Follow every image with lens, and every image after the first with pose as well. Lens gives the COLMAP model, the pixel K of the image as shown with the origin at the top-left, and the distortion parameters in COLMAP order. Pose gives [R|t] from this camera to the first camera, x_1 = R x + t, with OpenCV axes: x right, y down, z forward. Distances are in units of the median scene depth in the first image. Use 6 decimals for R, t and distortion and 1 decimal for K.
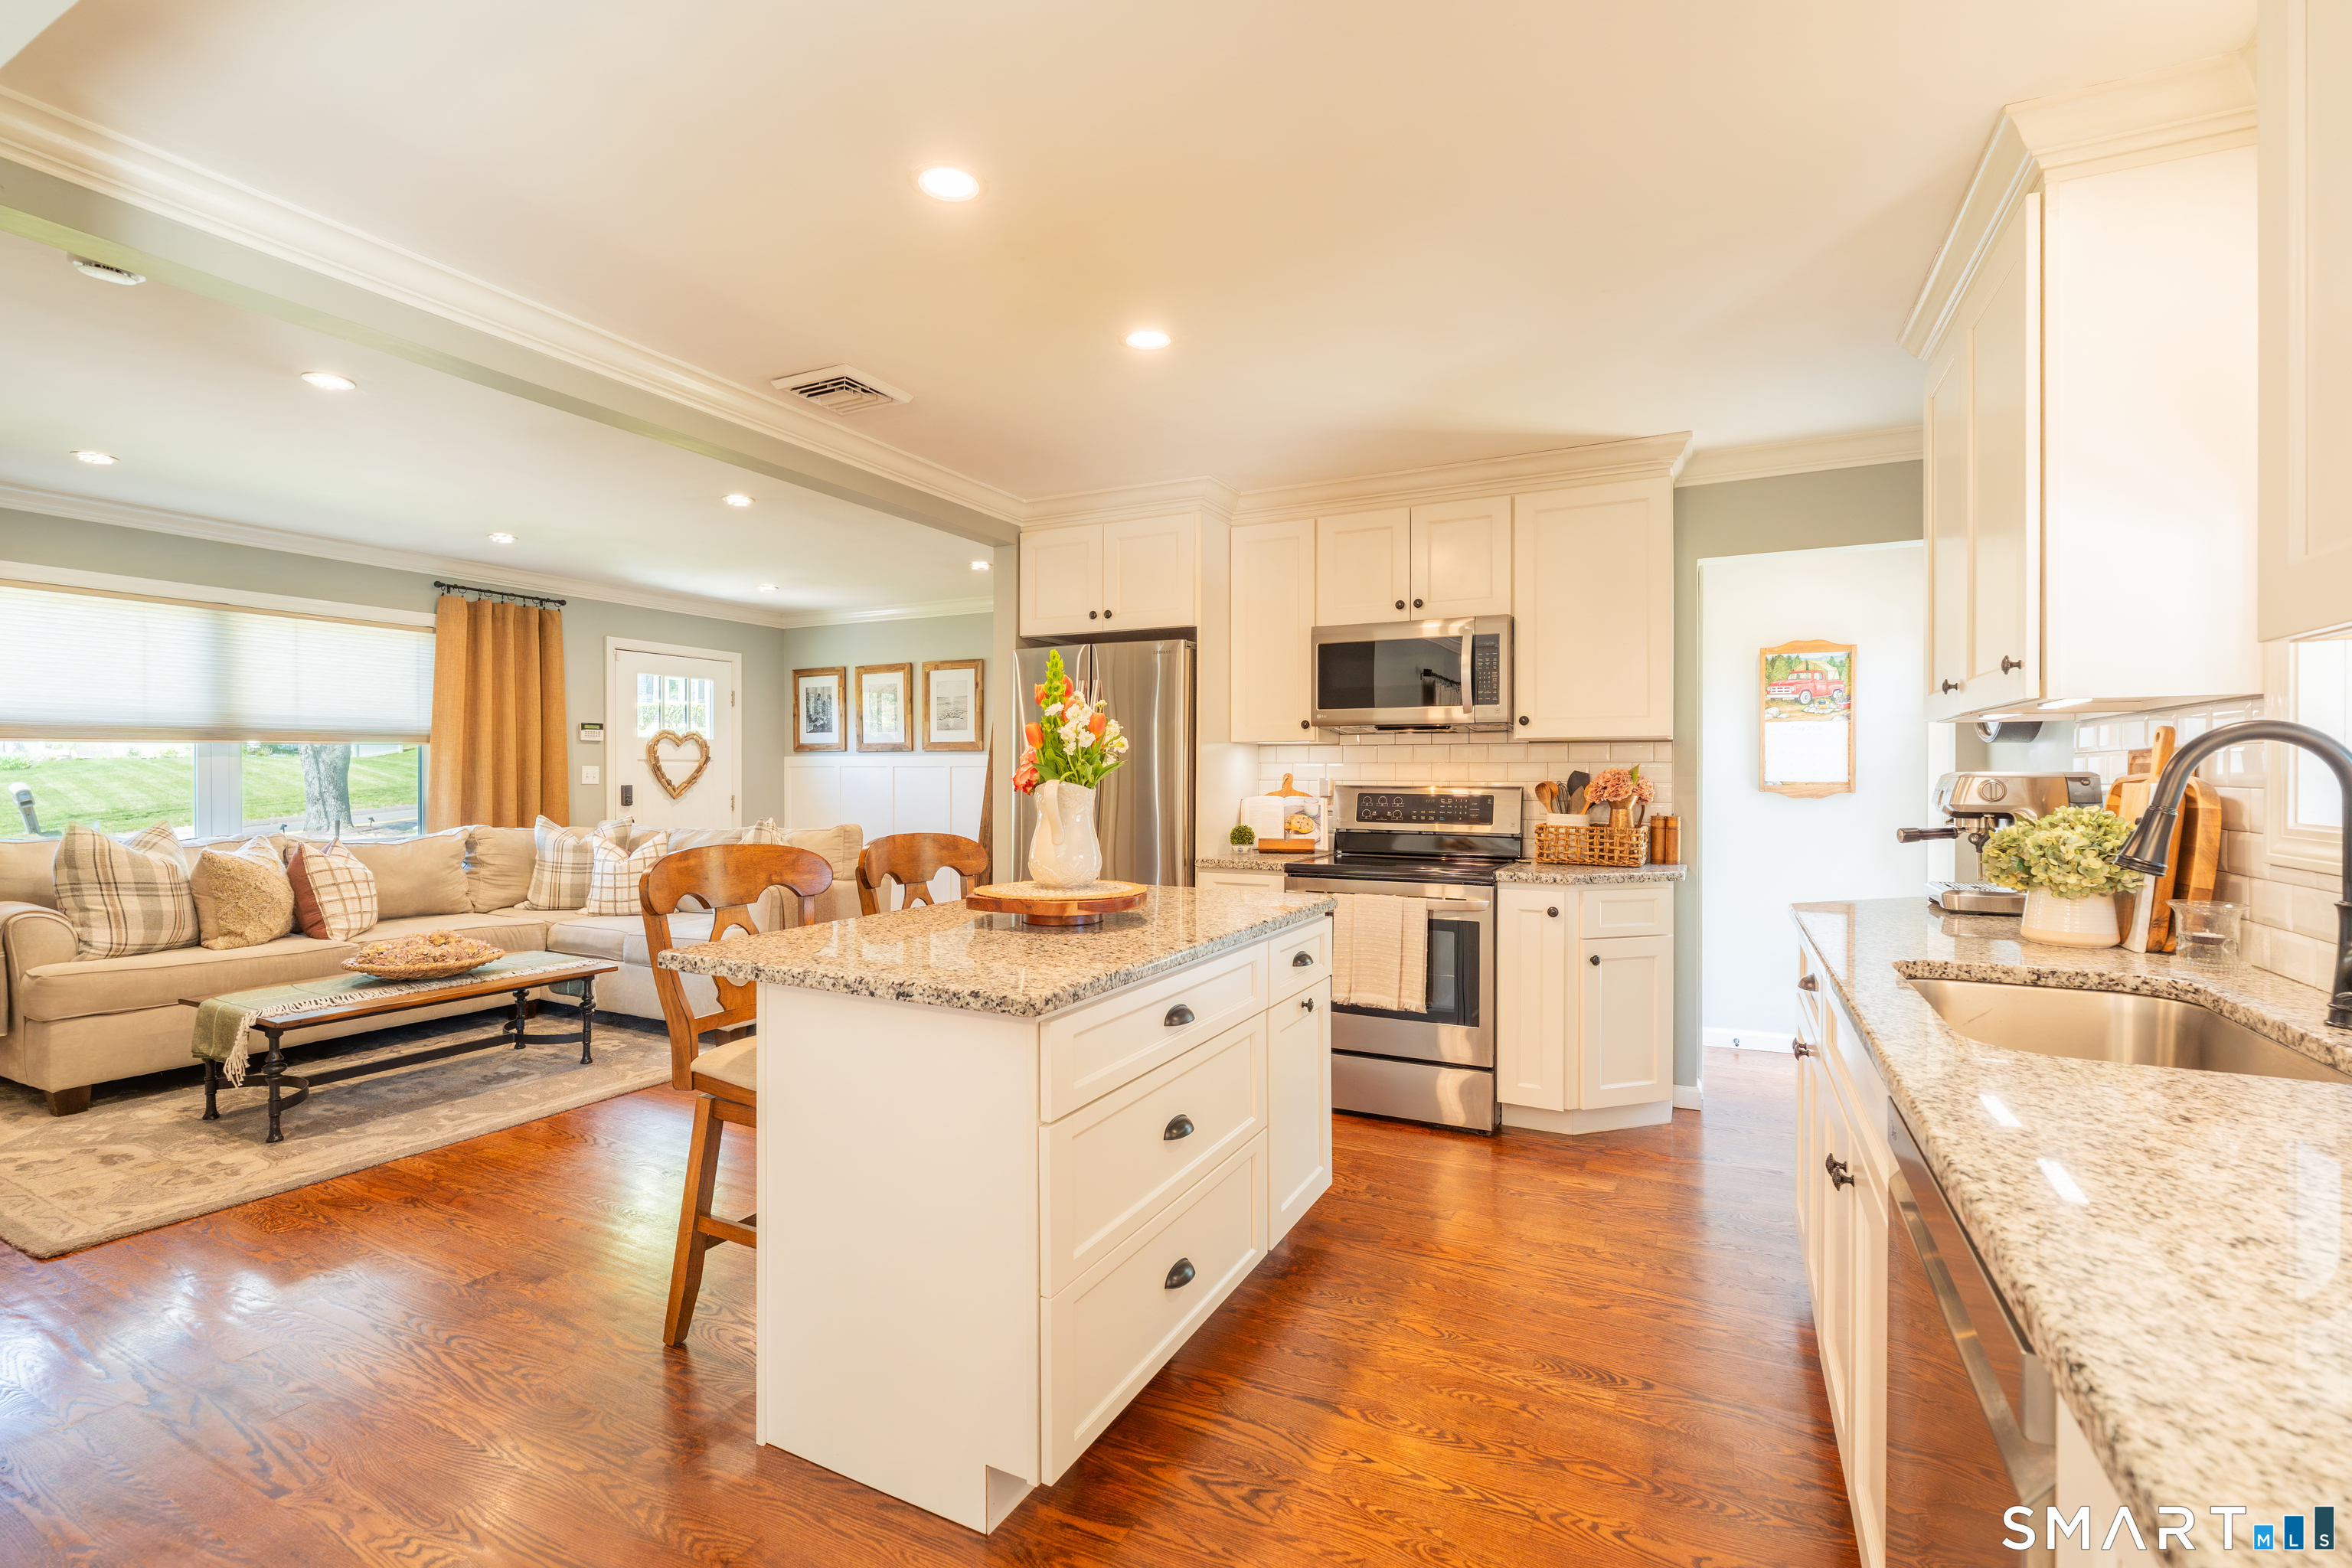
lens RADIAL K [[1056.0, 0, 1128.6], [0, 1056.0, 784.2], [0, 0, 1]] dist [-0.003588, -0.000030]
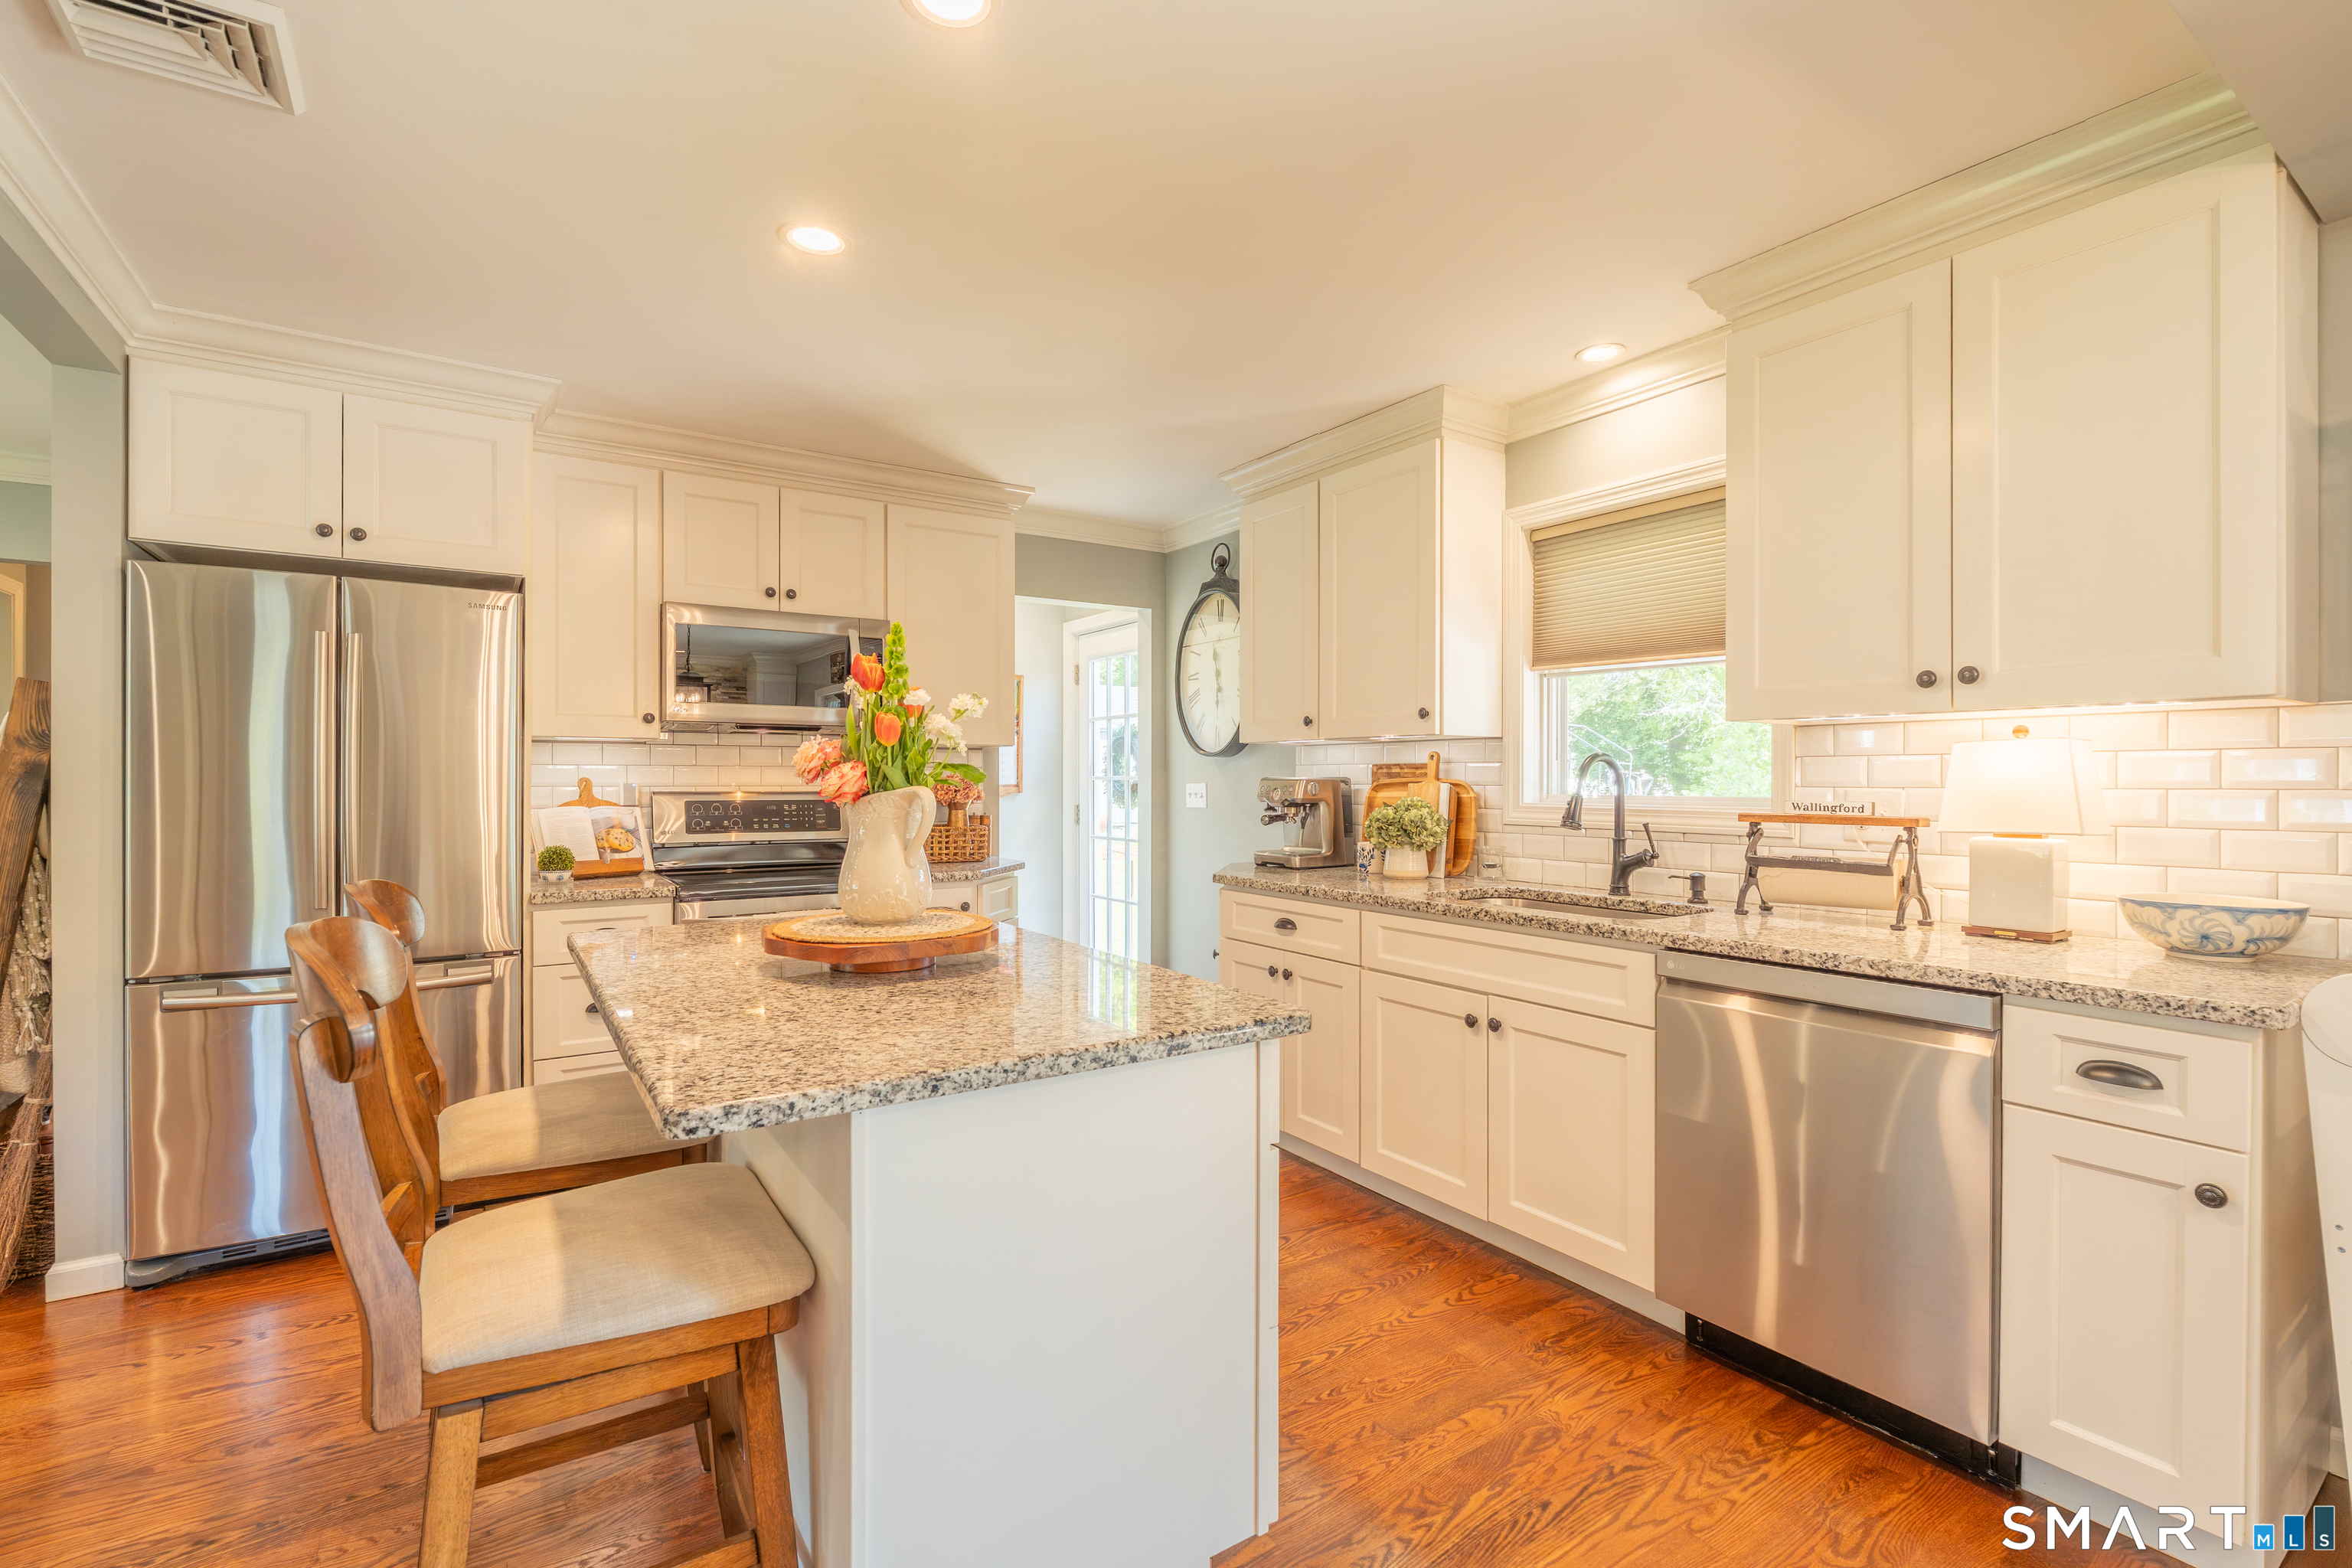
lens RADIAL K [[1081.3, 0, 1217.2], [0, 1081.3, 780.1], [0, 0, 1]] dist [0.000389, 0.000088]
pose [[0.451683, -0.003163, 0.892173, -0.411956], [0.006066, 0.999981, 0.000474, -0.006653], [-0.892158, 0.005198, 0.451694, 0.244843]]
